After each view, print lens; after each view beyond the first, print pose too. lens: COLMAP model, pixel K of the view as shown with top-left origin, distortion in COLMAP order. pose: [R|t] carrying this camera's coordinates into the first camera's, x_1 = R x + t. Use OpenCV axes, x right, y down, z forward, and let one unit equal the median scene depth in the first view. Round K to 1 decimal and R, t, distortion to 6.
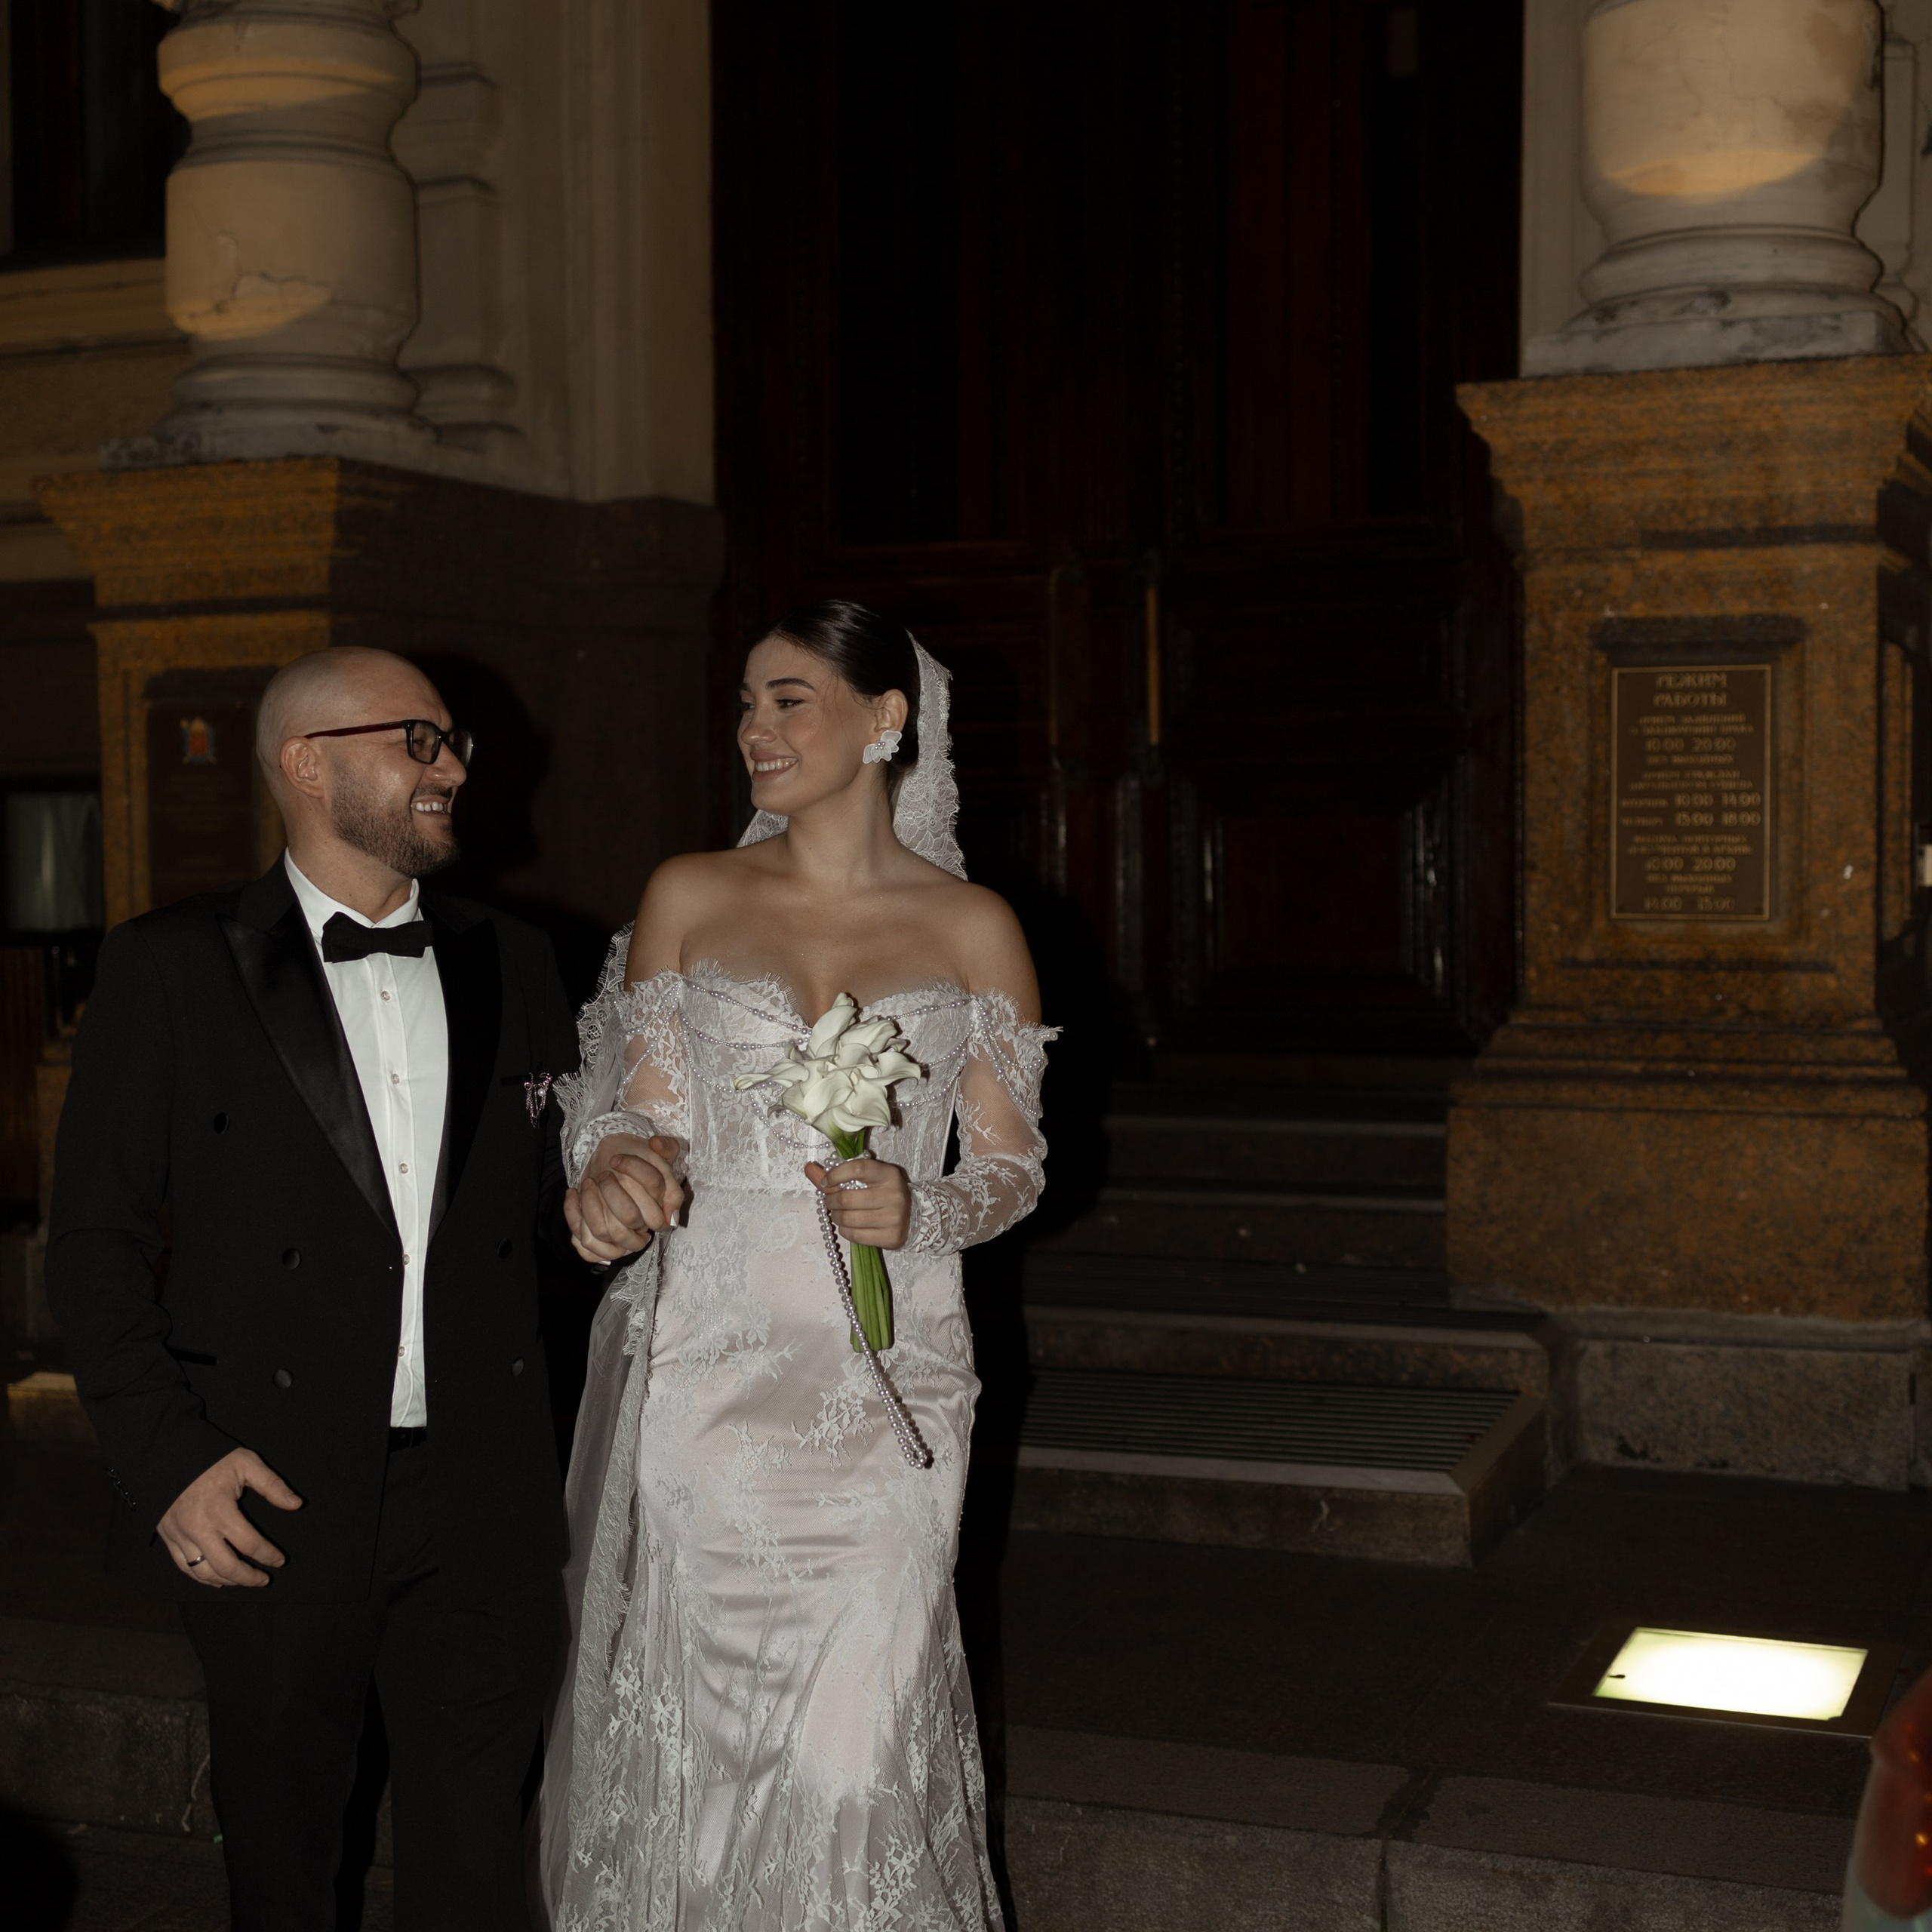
lens RADIAL K [[3032.0, 0, 966.0], [0, 3032.0, 966.0], [0, 0, 1]] dist [0.038044, -0.015160]
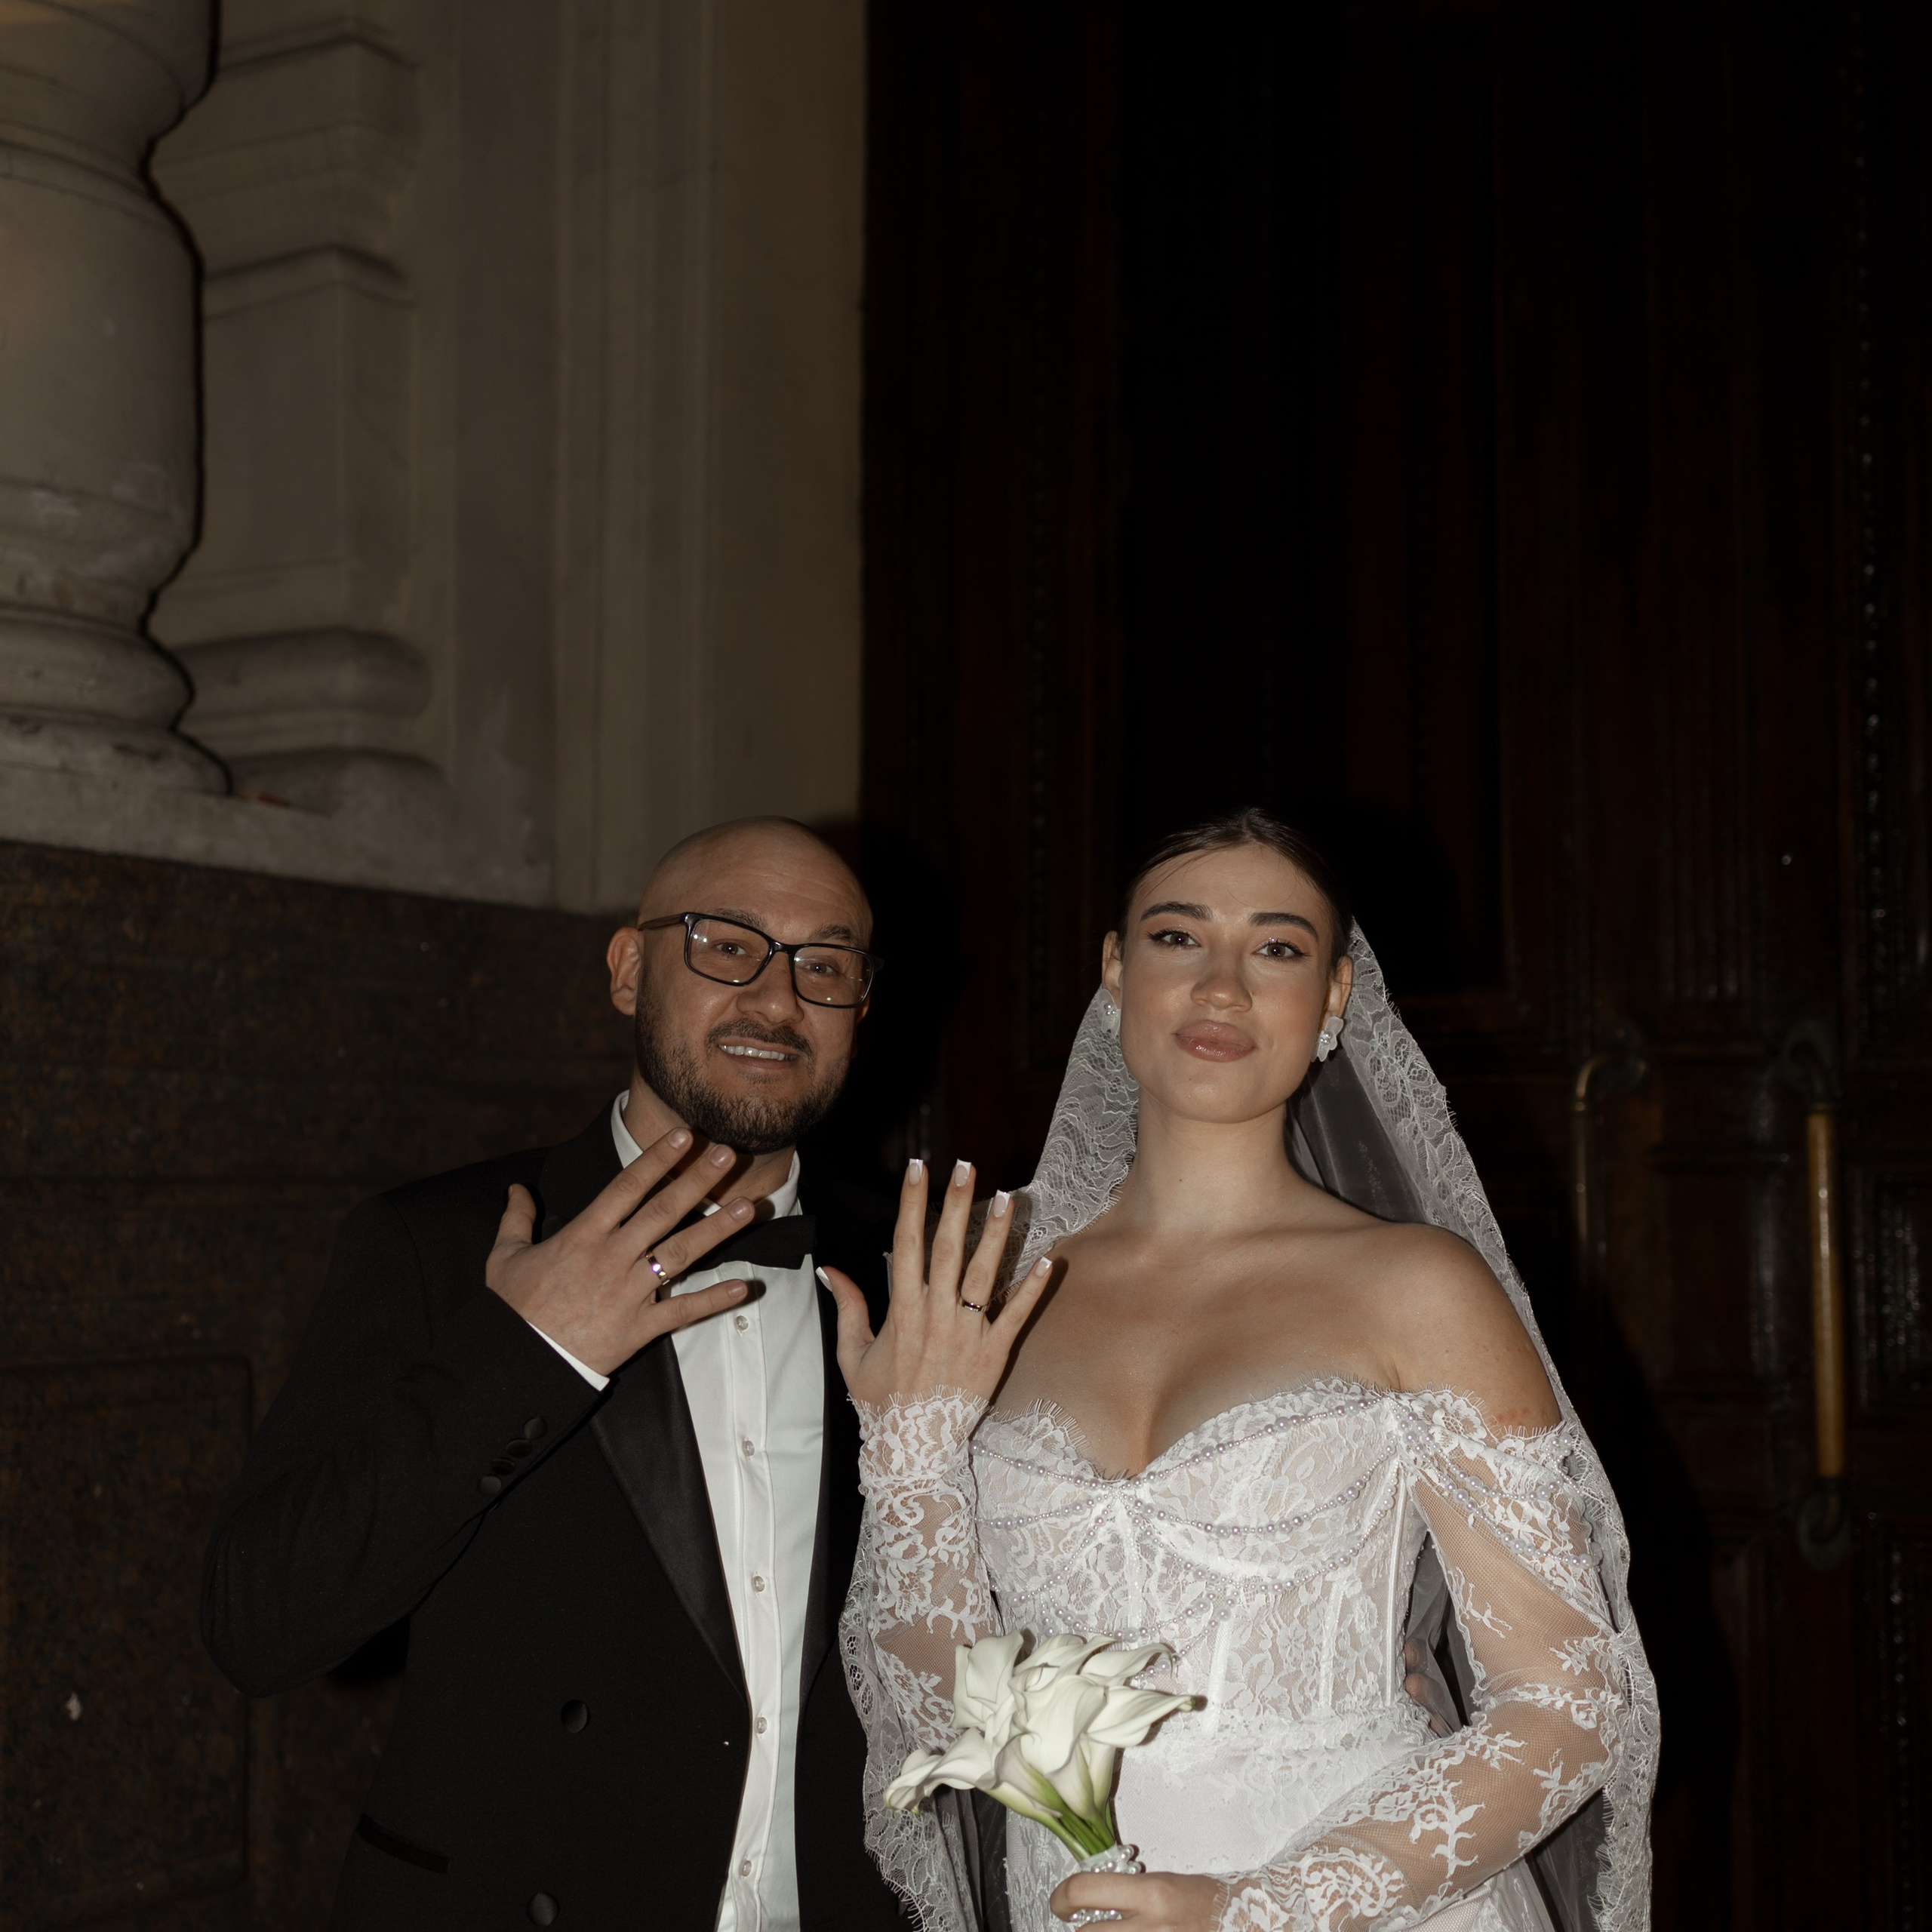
lens RADIAL K [[3131.5, 0, 904.1], [0, 3131.5, 986.4], [0, 0, 1]] dist [0.076089, -0.077754]
pose [[0.991410, 0.009618, -0.130433, -0.010908], [-0.024201, 0.993561, -0.110683, -0.091923], [0.128529, 0.112888, 0.985260, 0.542805]]
